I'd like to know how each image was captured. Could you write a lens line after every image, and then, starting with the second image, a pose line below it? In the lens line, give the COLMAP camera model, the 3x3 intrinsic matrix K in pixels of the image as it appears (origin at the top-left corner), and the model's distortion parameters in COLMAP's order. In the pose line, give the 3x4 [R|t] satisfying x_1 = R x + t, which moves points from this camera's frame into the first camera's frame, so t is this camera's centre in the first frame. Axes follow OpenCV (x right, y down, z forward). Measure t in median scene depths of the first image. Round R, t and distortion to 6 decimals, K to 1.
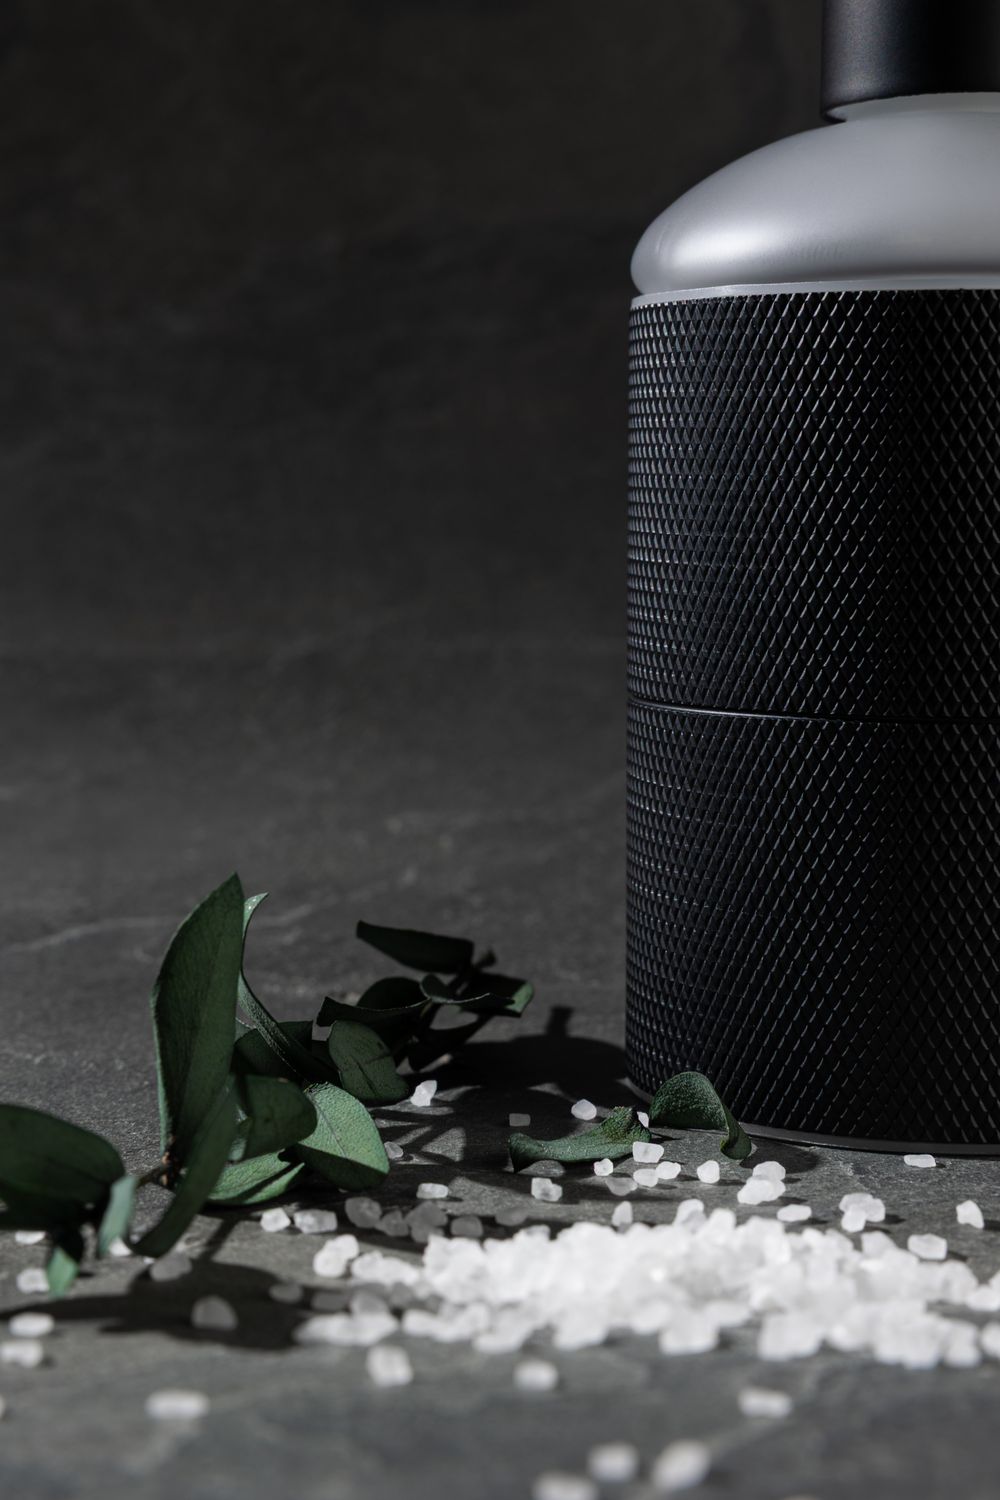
lens RADIAL K [[2905.2, 0, 485.4], [0, 2905.2, 754.2], [0, 0, 1]] dist [0.048883, -0.068816]
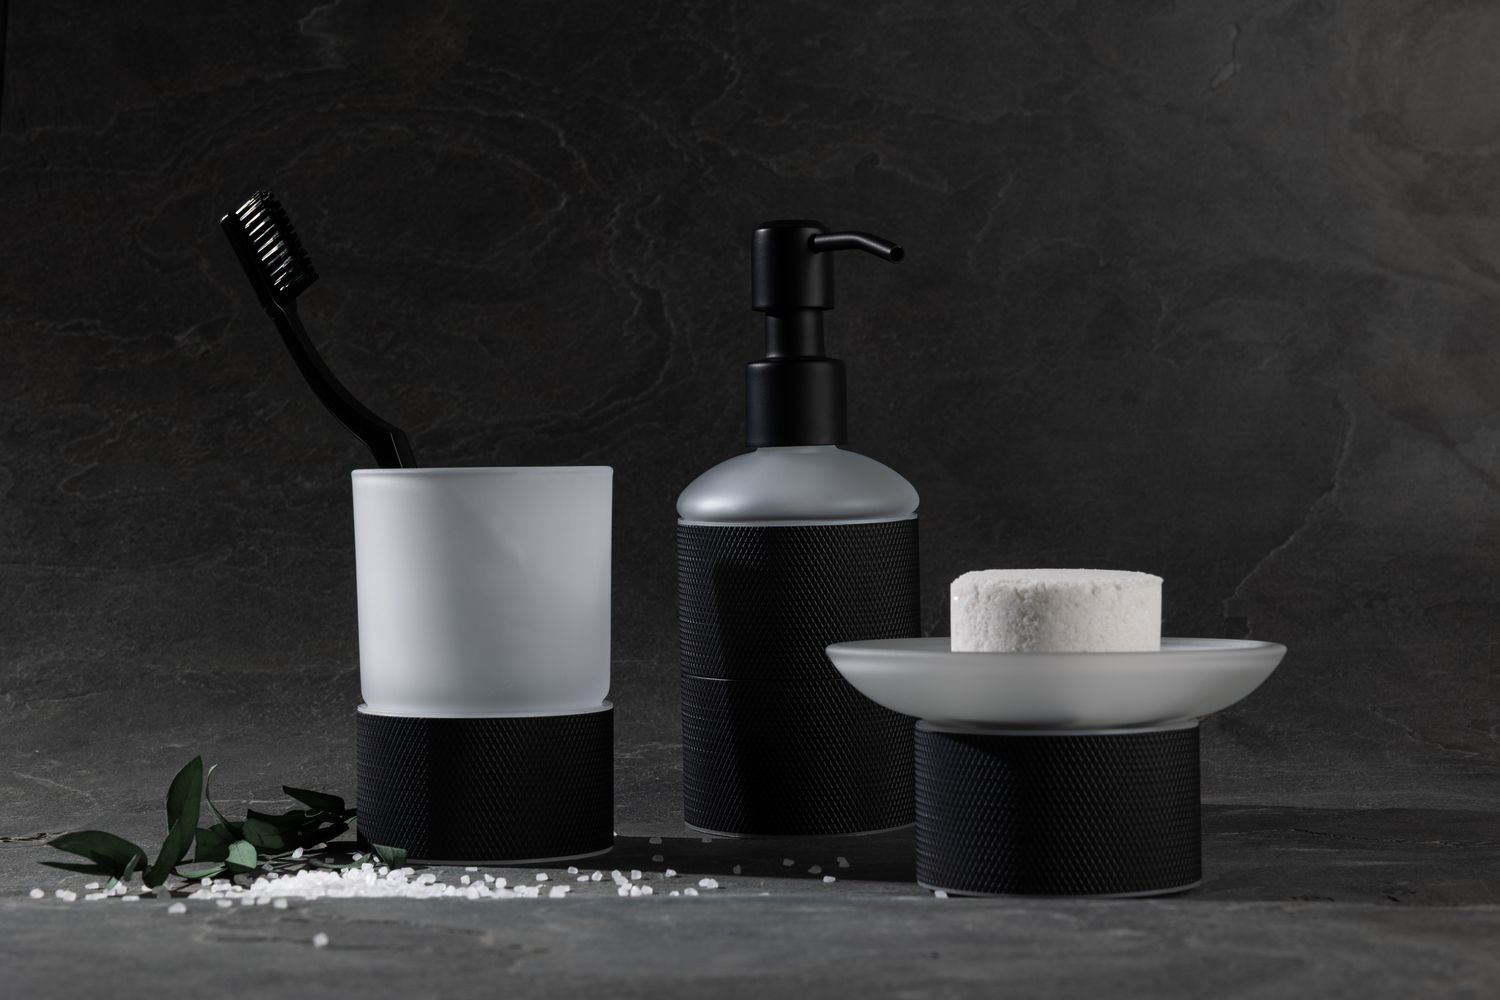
lens RADIAL K [[2922.1, 0, 759.6], [0, 2922.1, 478.9], [0, 0, 1]] dist [0.038073, -0.010305]
pose [[0.998979, -0.009723, -0.044118, 0.530691], [0.005236, 0.994903, -0.100704, 0.059923], [0.044872, 0.100370, 0.993938, -1.615376]]
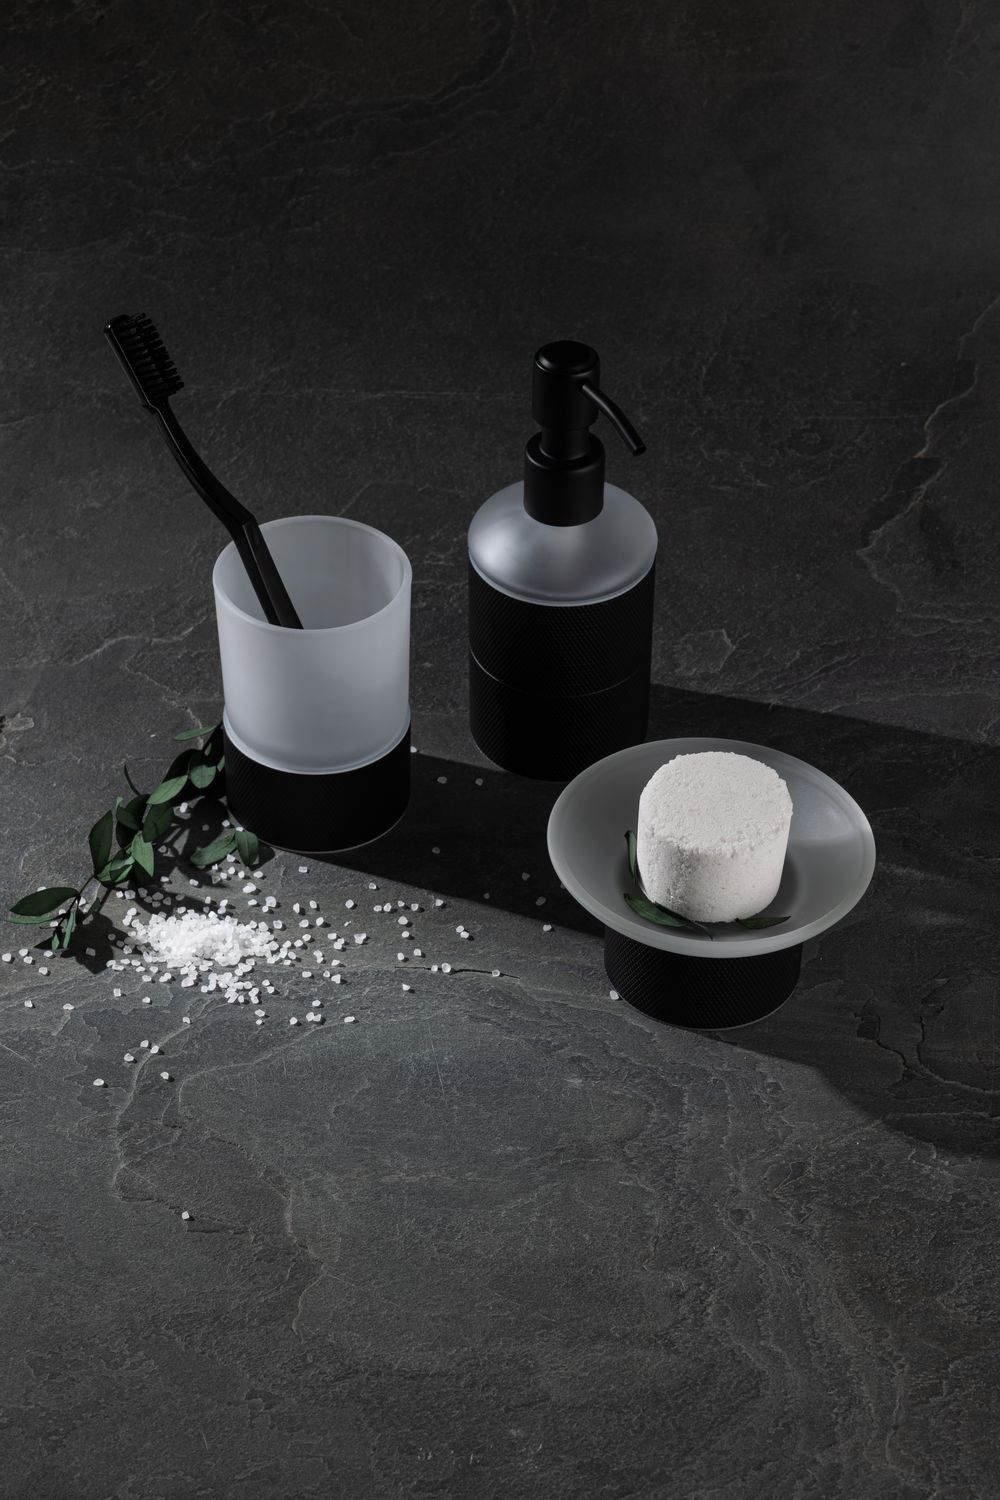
lens RADIAL K [[2905.2, 0, 485.4], [0, 2905.2, 754.2], [0, 0, 1]] dist [0.048883, -0.068816]
pose [[0.990337, 0.099478, -0.096628, 0.730069], [-0.027912, 0.825473, 0.563751, -2.087788], [0.135844, -0.555606, 0.820273, -1.922056]]
